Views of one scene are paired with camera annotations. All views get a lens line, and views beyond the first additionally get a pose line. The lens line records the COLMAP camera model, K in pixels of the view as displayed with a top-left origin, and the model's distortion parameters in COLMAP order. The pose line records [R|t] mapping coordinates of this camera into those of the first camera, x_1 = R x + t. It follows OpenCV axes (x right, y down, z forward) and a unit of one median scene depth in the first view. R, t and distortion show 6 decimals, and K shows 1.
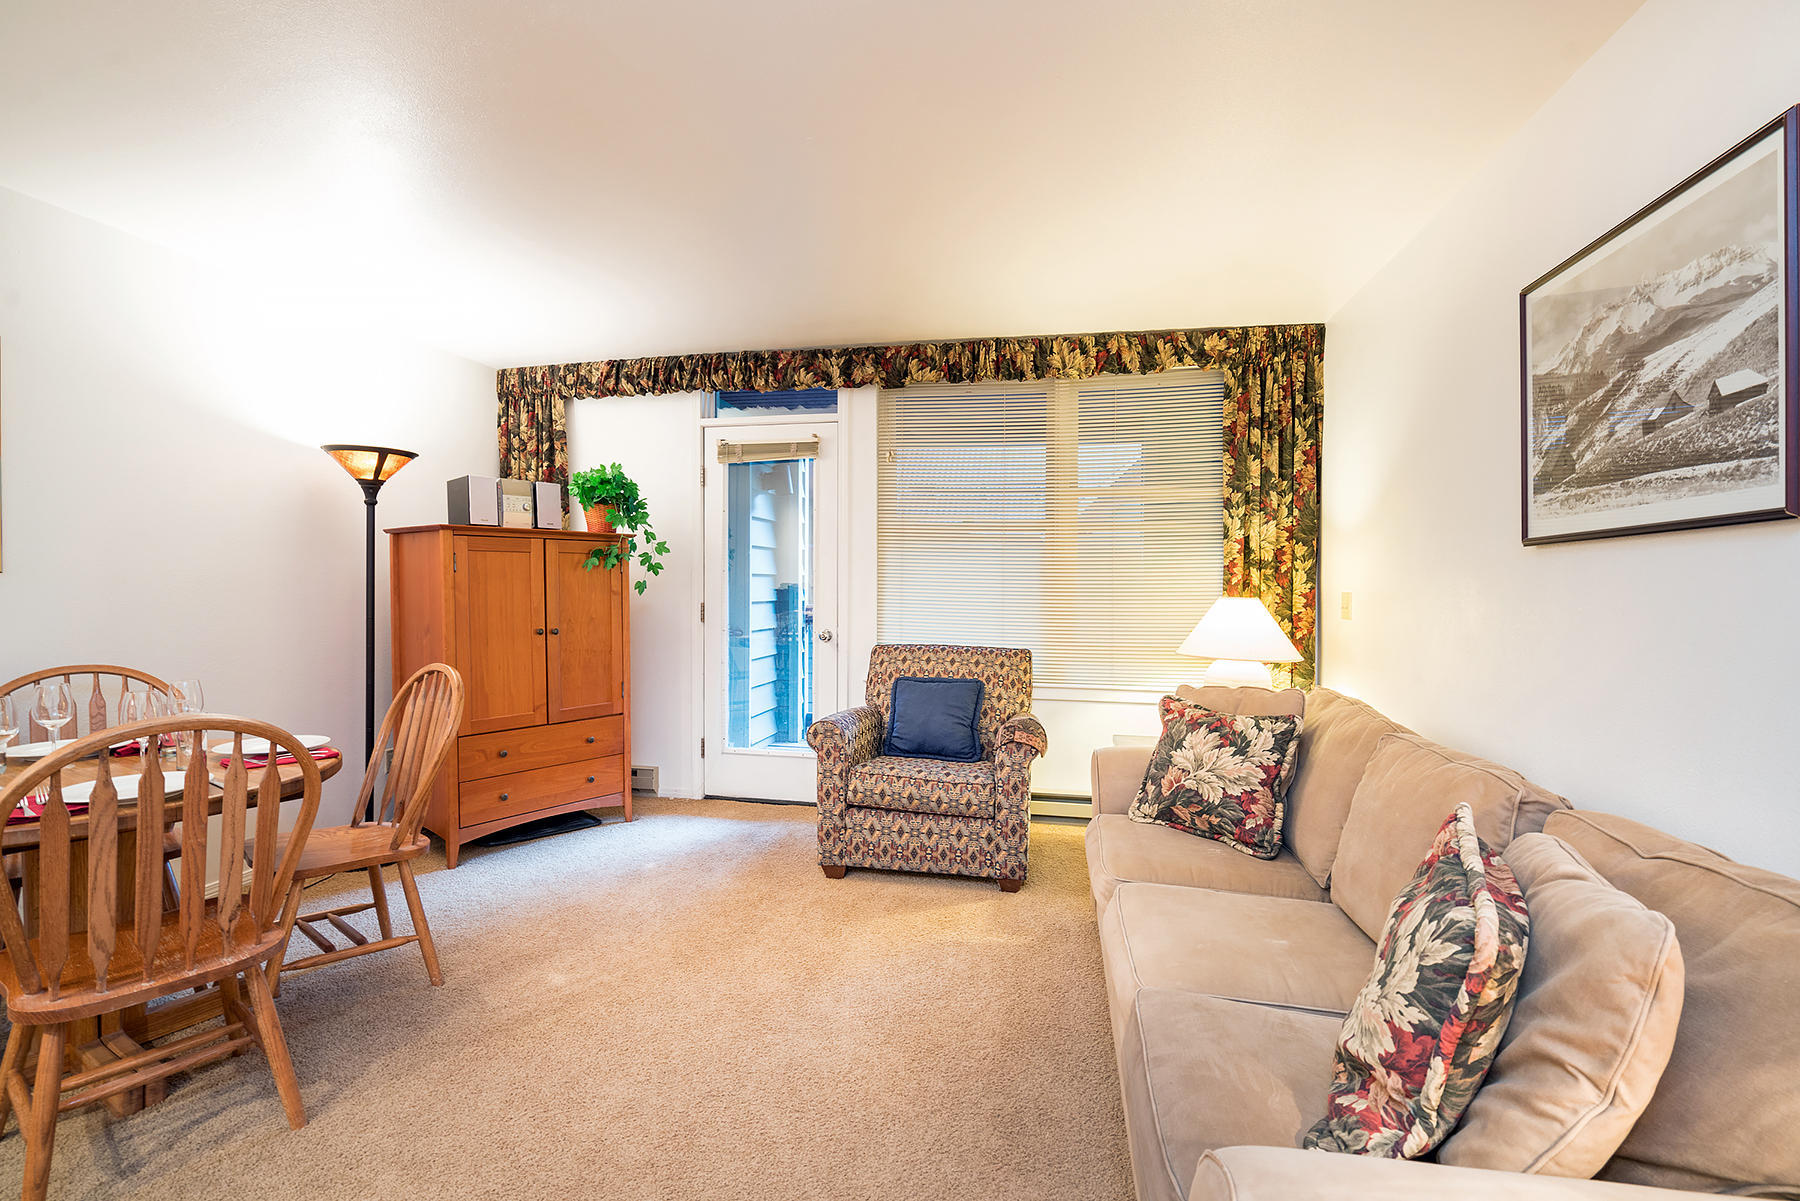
lens RADIAL K [[915.4, 0, 872.2], [0, 915.4, 596.1], [0, 0, 1]] dist [-0.011759, 0.005876]
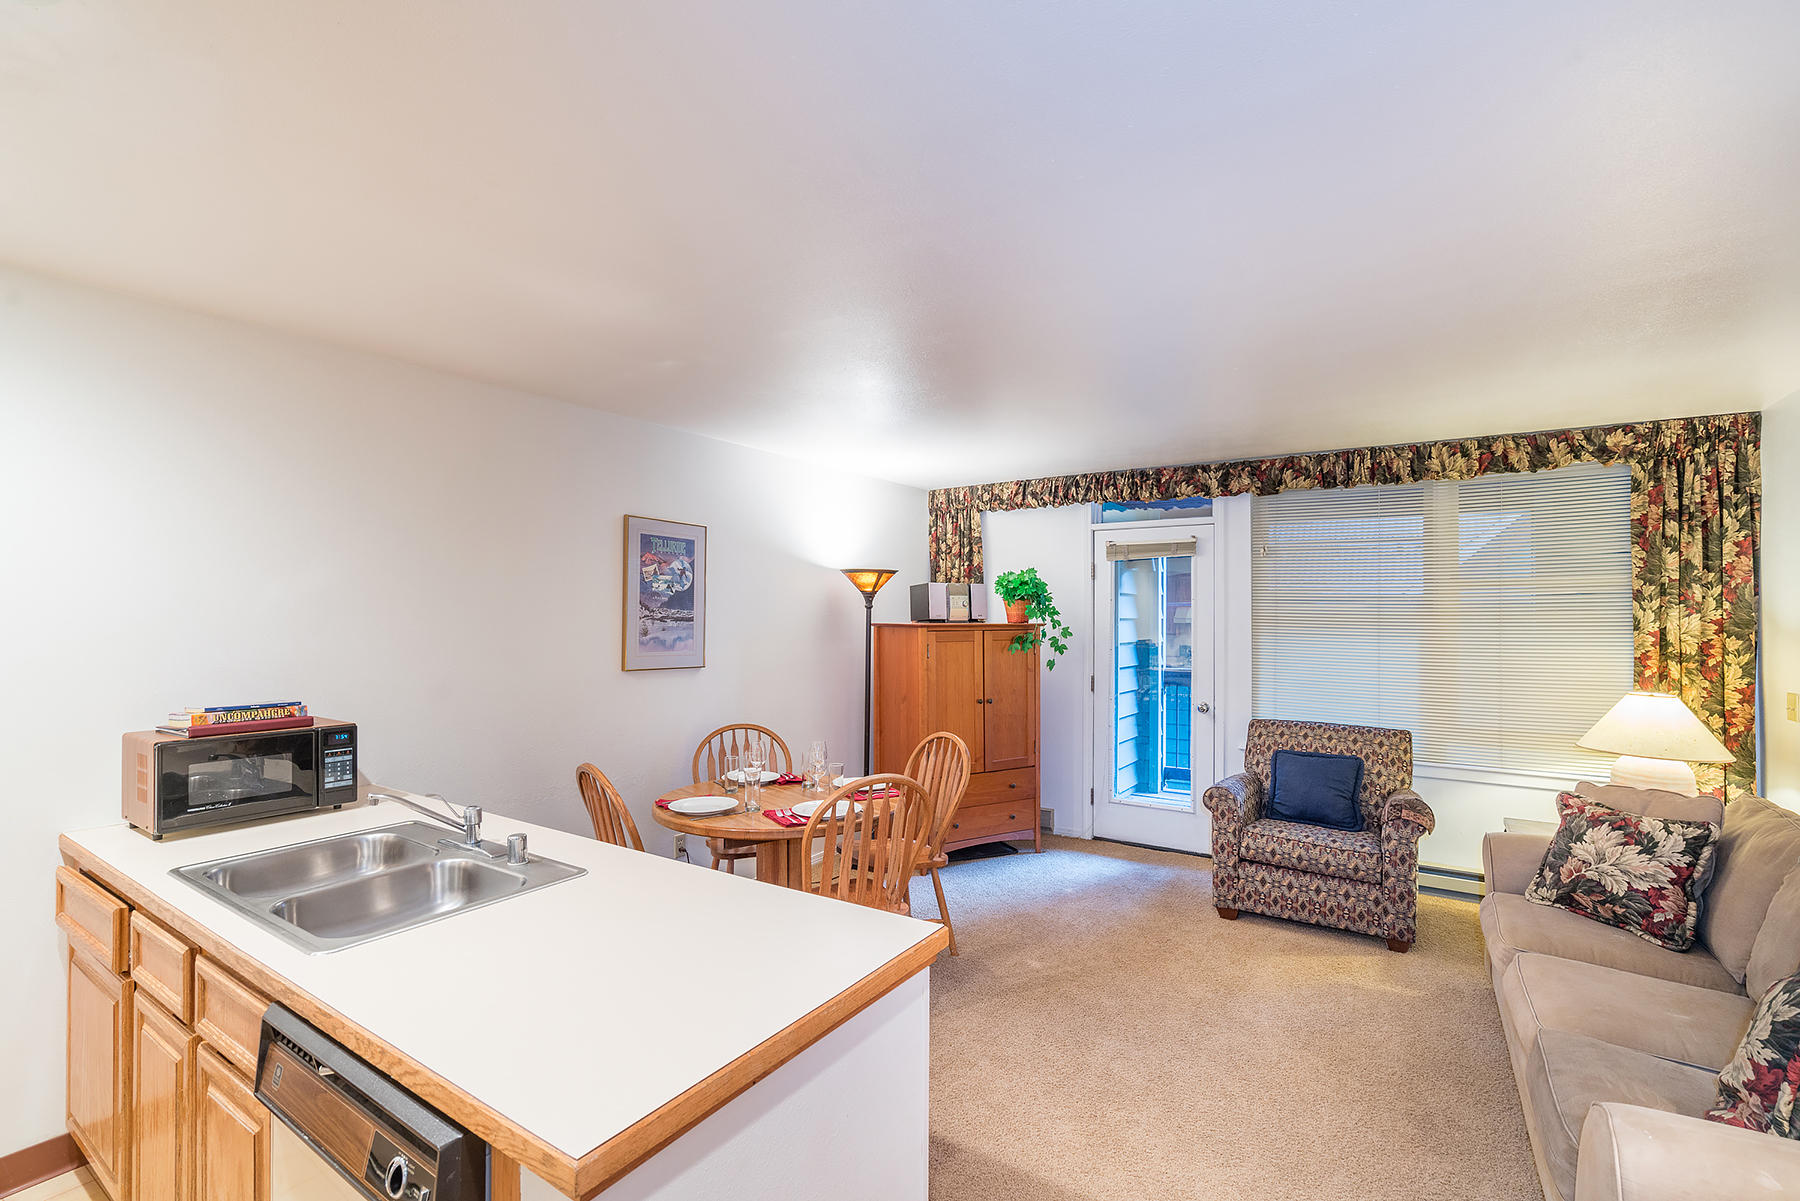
lens RADIAL K [[915.4, 0, 808.8], [0, 915.4, 585.5], [0, 0, 1]] dist [-0.011759, 0.005876]
pose [[0.926846, -0.002557, -0.375432, -0.086084], [-0.012831, 0.999177, -0.038481, -0.065939], [0.375222, 0.040483, 0.926051, -0.287997]]
